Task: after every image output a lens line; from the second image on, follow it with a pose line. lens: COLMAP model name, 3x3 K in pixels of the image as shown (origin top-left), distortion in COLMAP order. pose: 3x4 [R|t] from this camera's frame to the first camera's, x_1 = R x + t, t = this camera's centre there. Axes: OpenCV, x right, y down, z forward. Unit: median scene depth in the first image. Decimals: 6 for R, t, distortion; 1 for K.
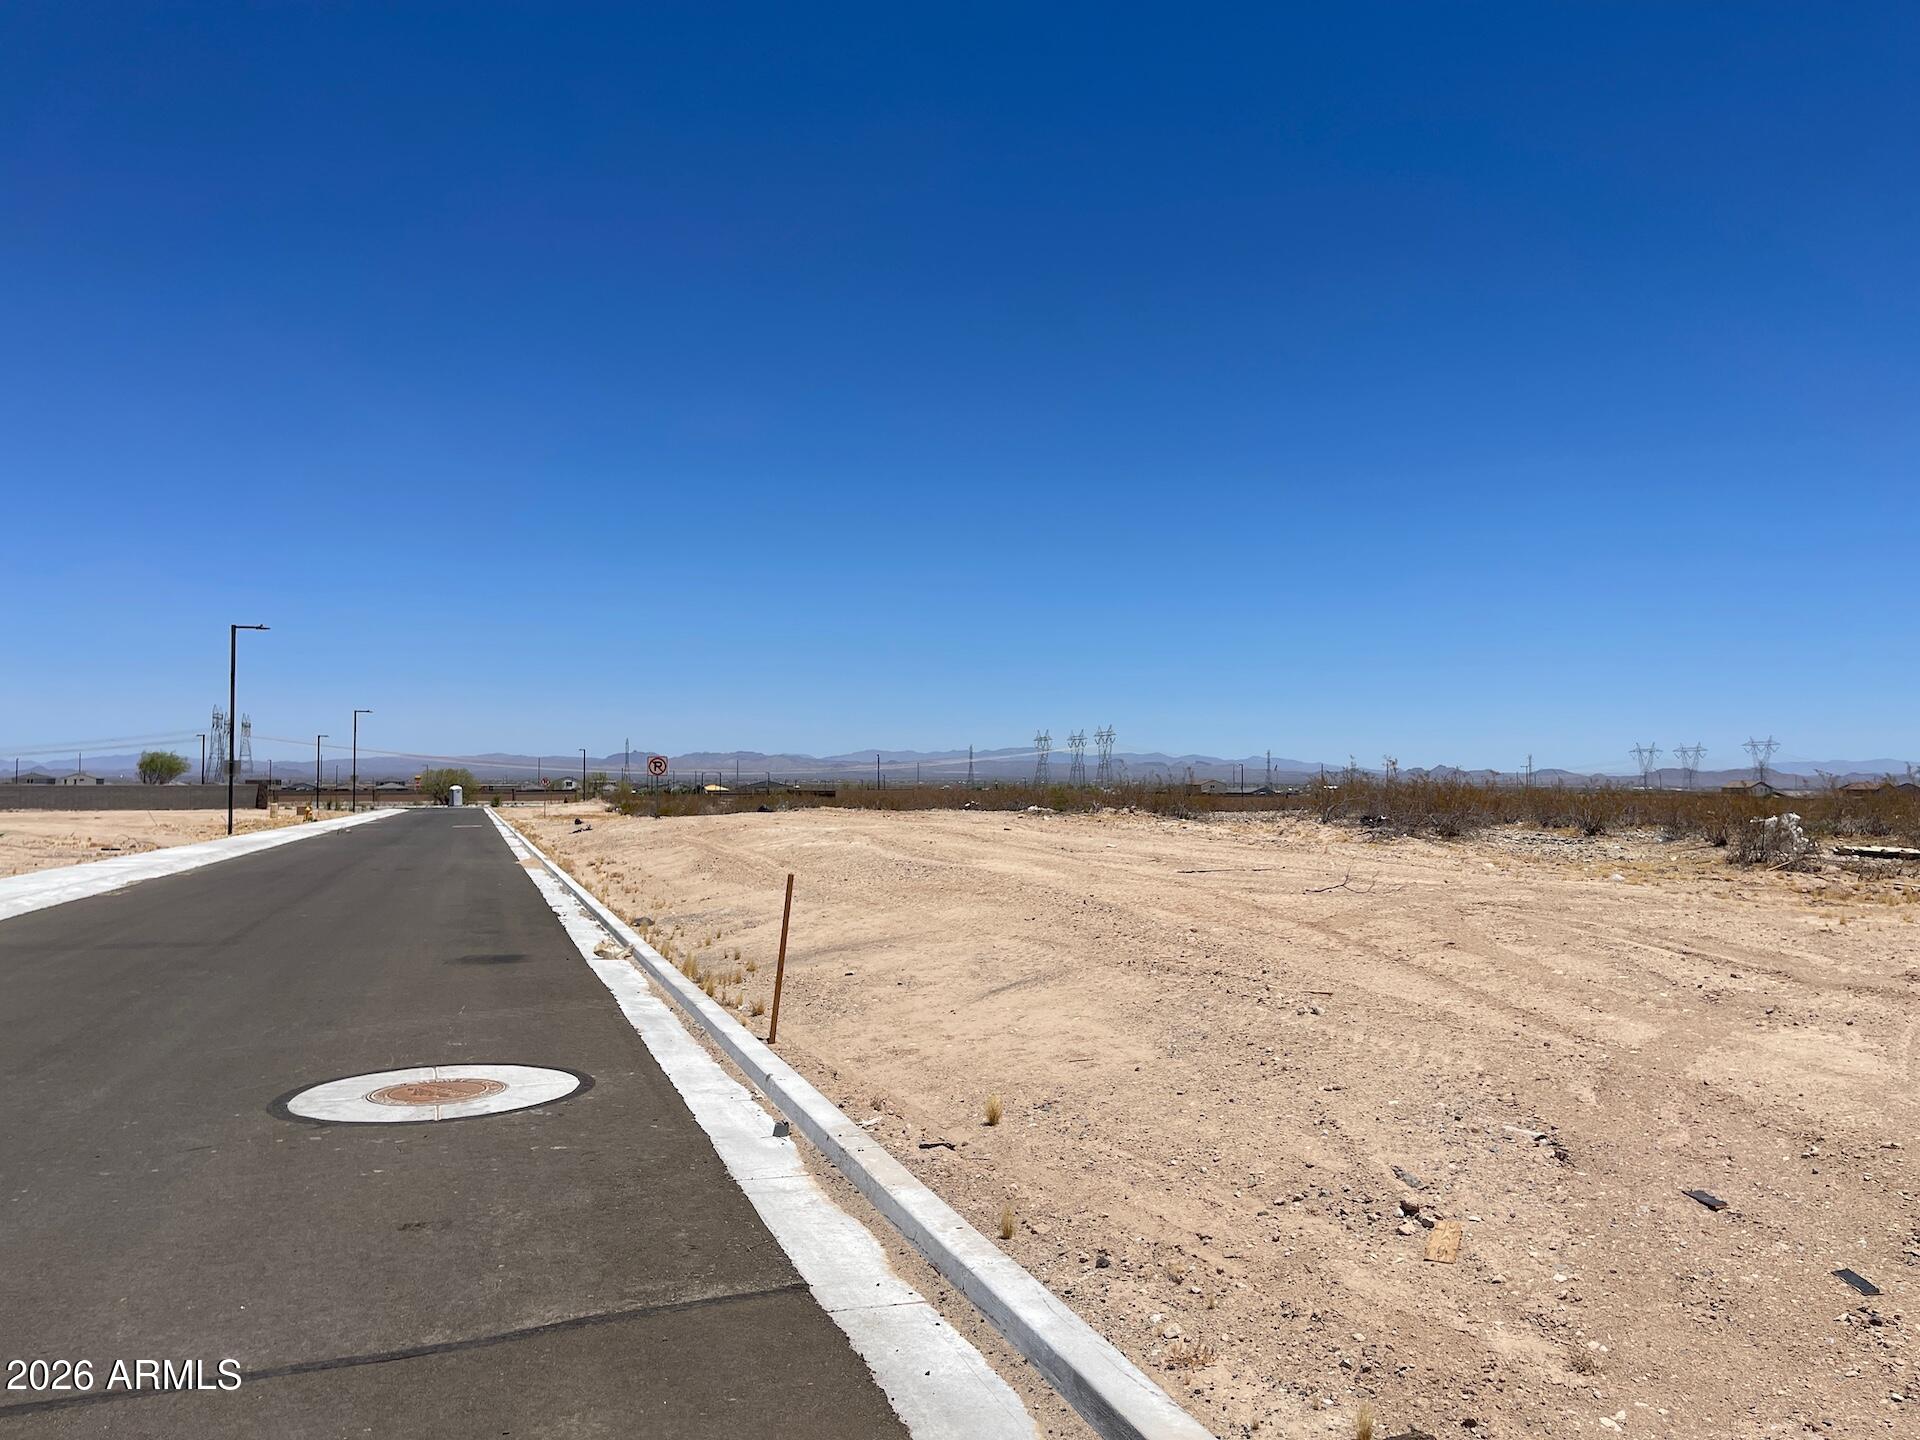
lens RADIAL K [[1442.0, 0, 965.7], [0, 1442.0, 724.1], [0, 0, 1]] dist [0.075802, -0.097625]
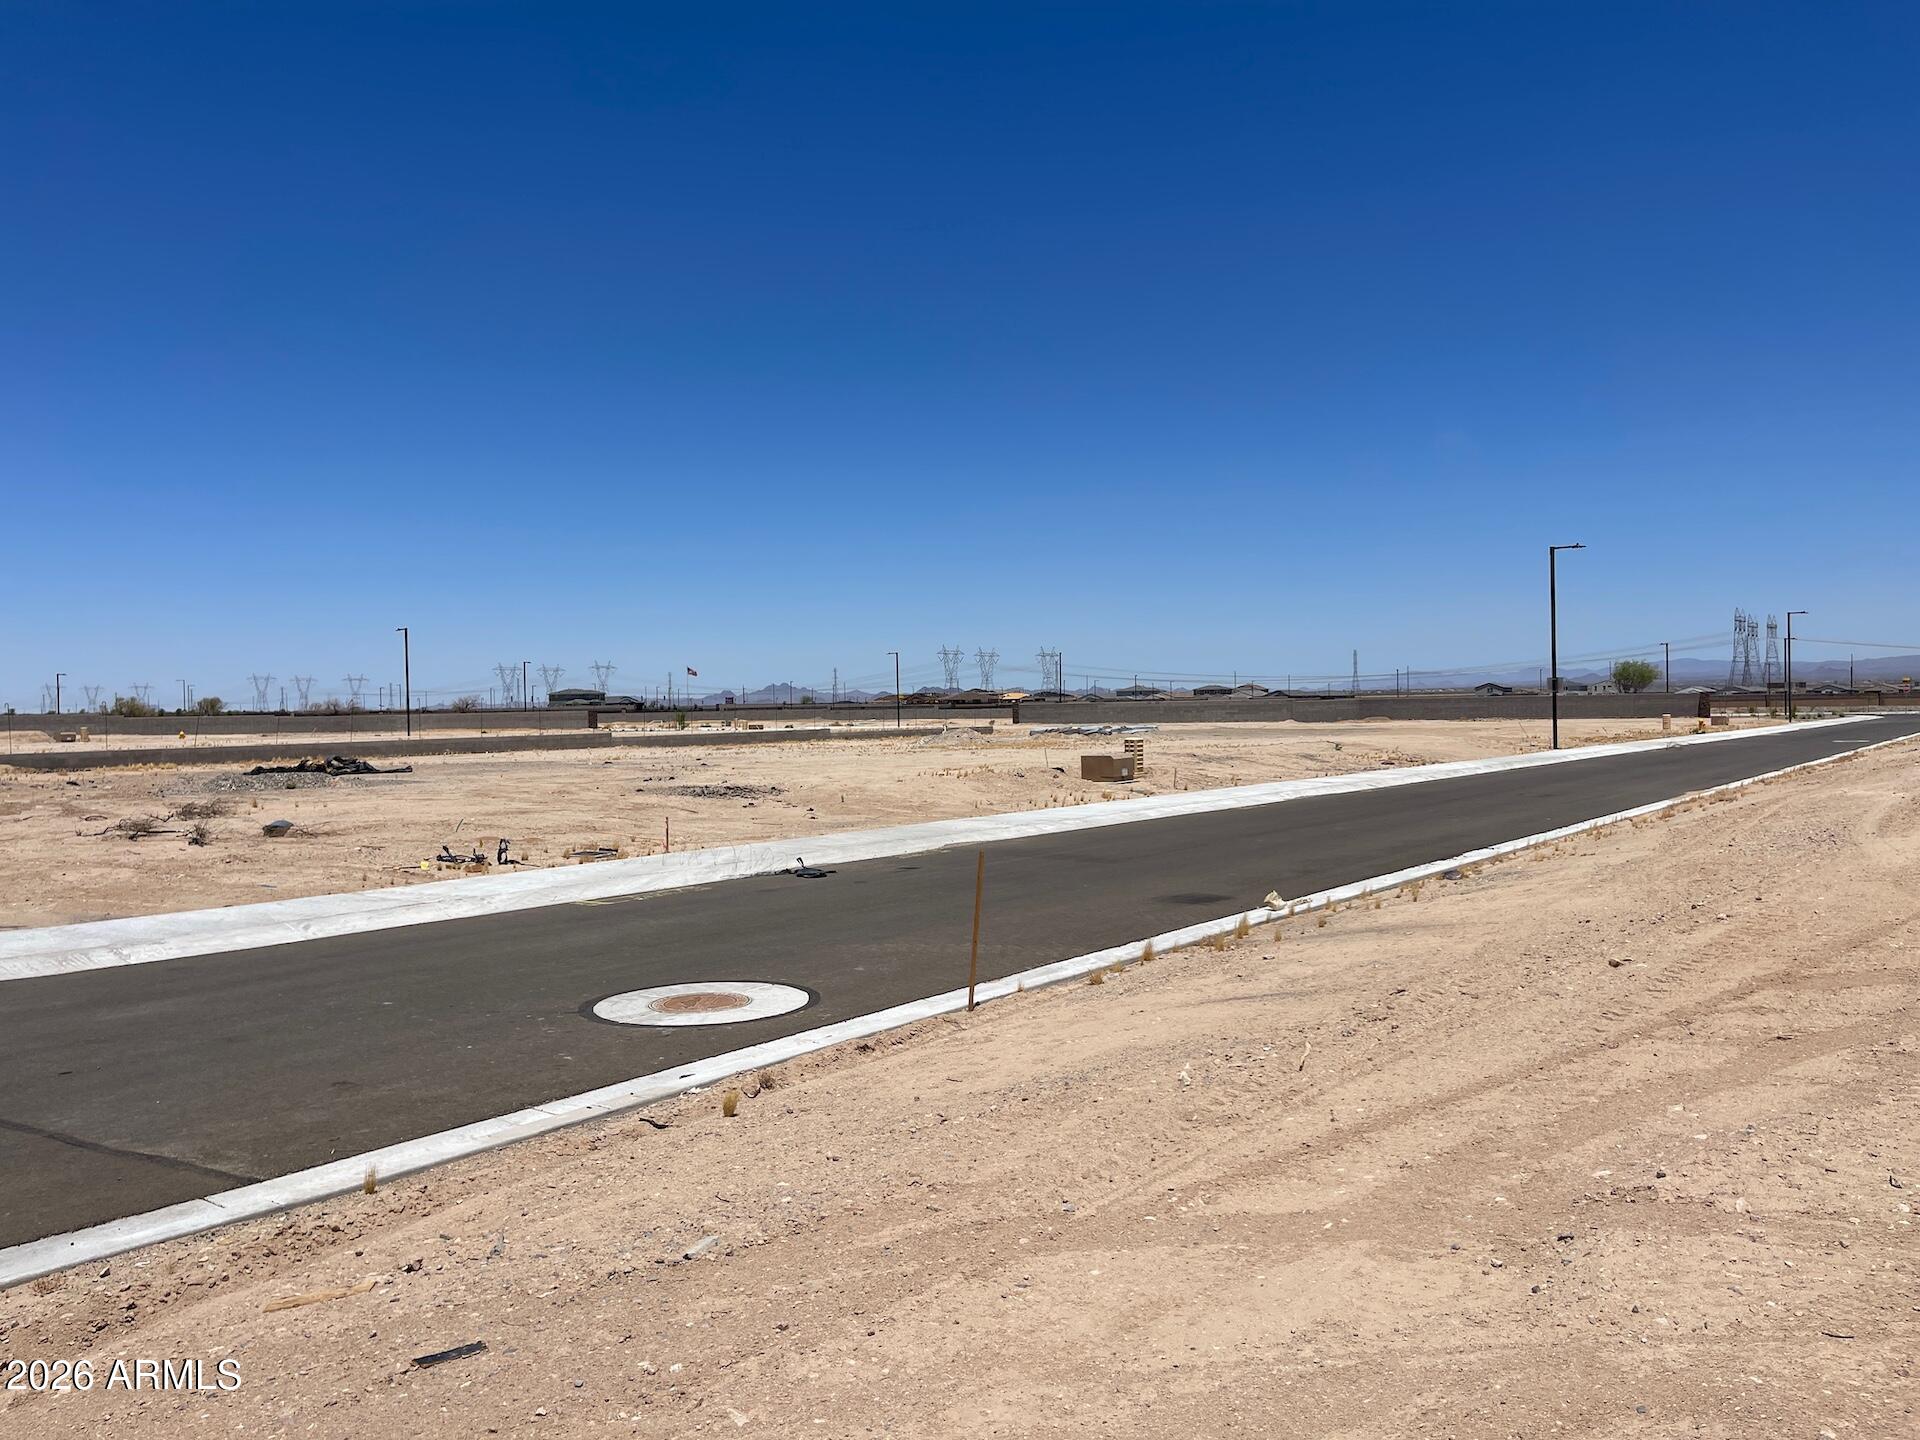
lens RADIAL K [[1442.0, 0, 961.7], [0, 1442.0, 717.8], [0, 0, 1]] dist [0.075802, -0.097625]
pose [[0.562807, -0.002783, -0.826584, 0.595326], [0.053988, 0.997983, 0.033399, -0.021303], [0.824824, -0.063422, 0.561822, 0.351979]]
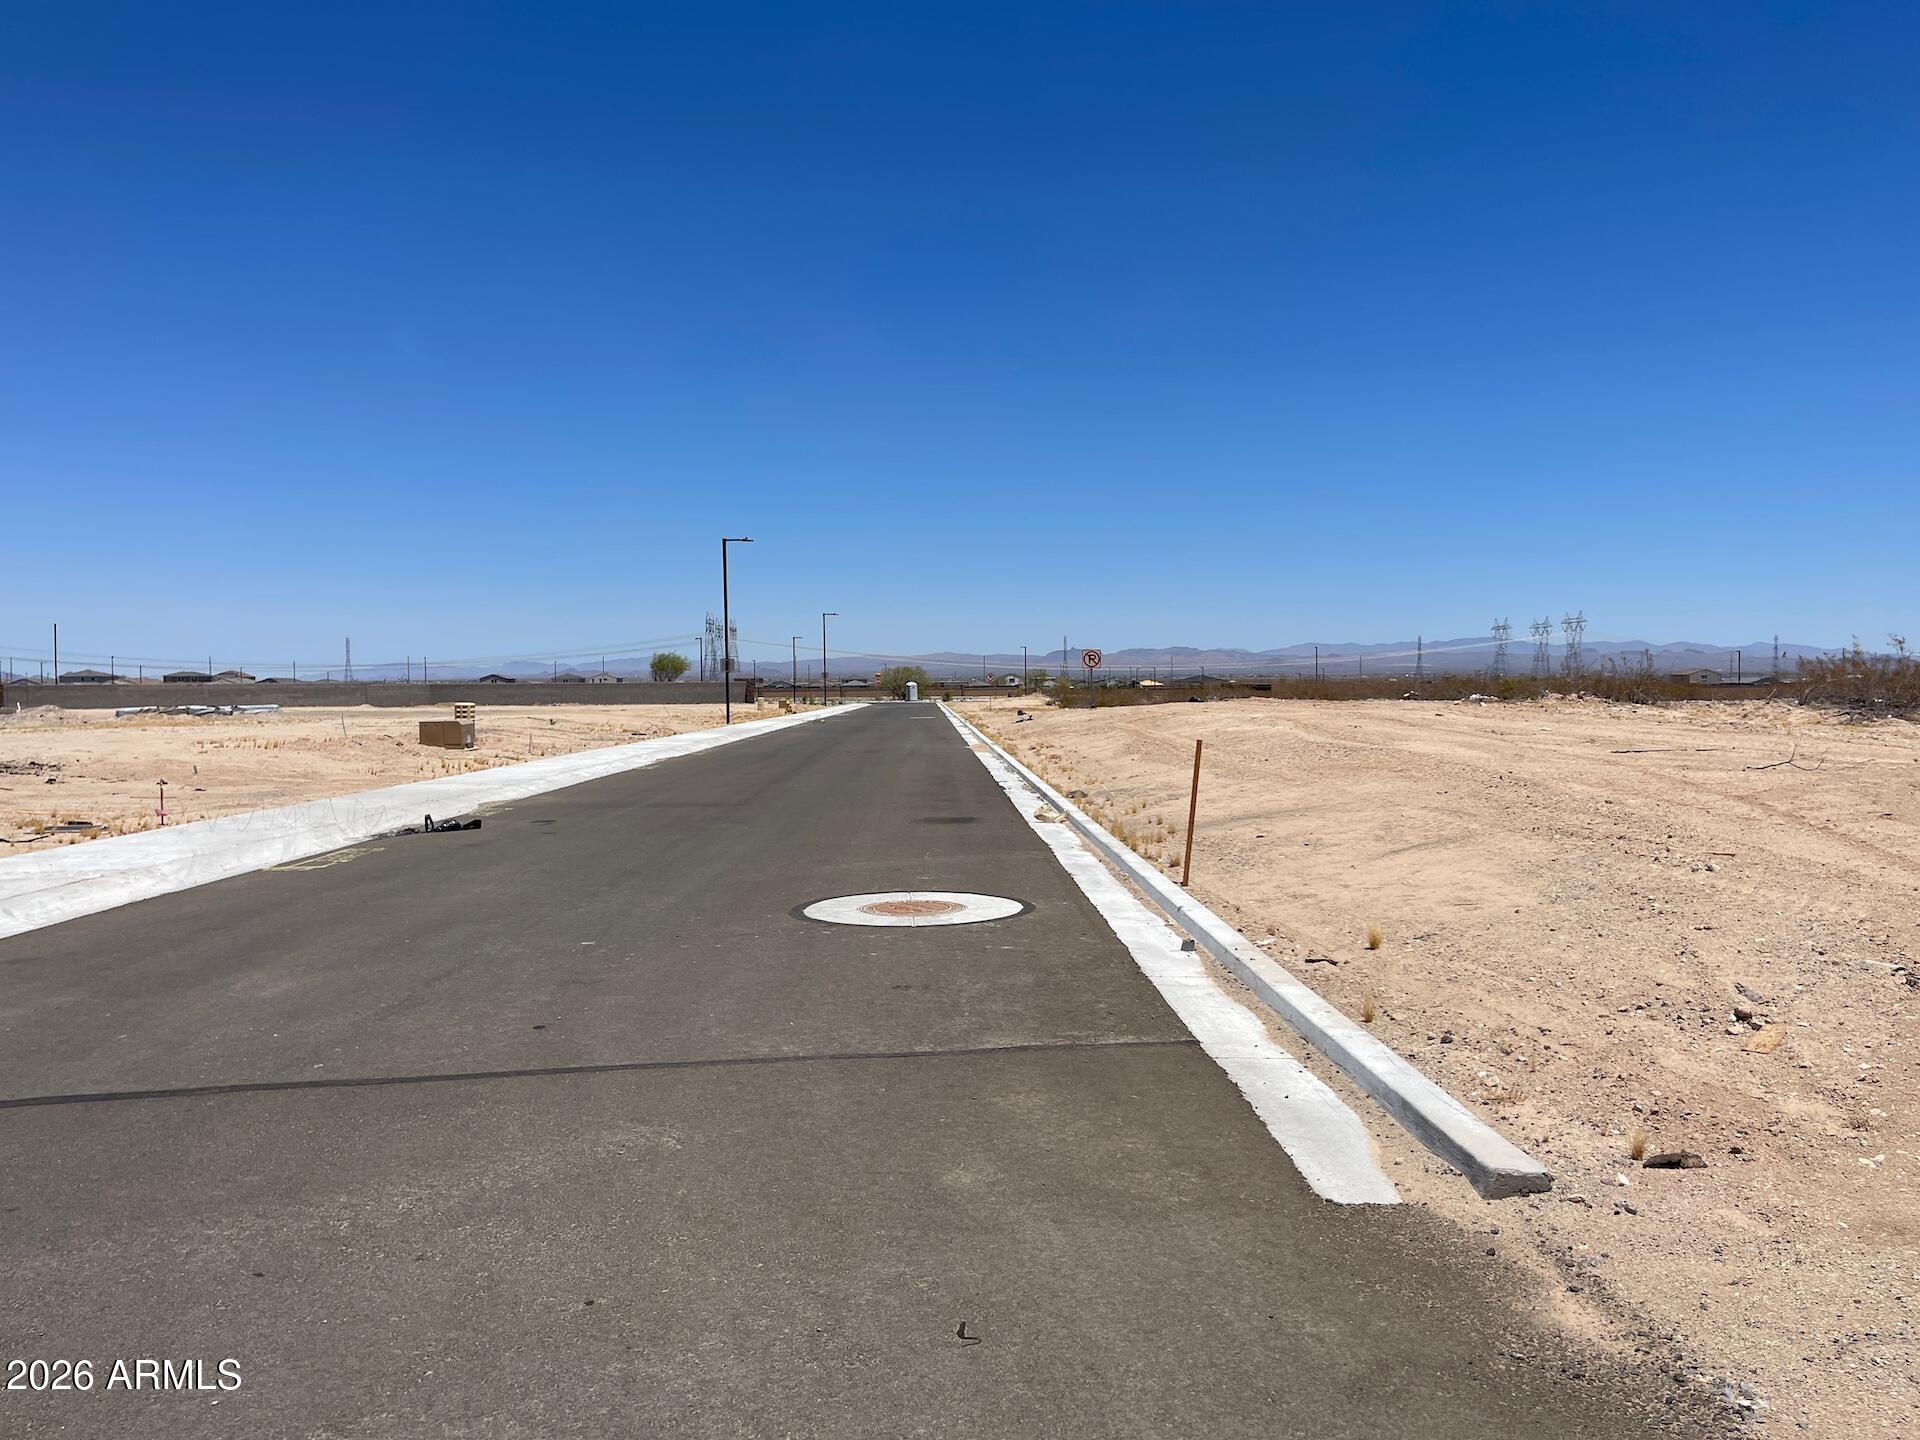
lens RADIAL K [[1442.0, 0, 961.6], [0, 1442.0, 728.0], [0, 0, 1]] dist [0.075802, -0.097625]
pose [[0.954775, 0.001244, -0.297326, 0.029554], [0.021030, 0.997204, 0.071705, 0.008837], [0.296583, -0.074715, 0.952080, -0.102047]]
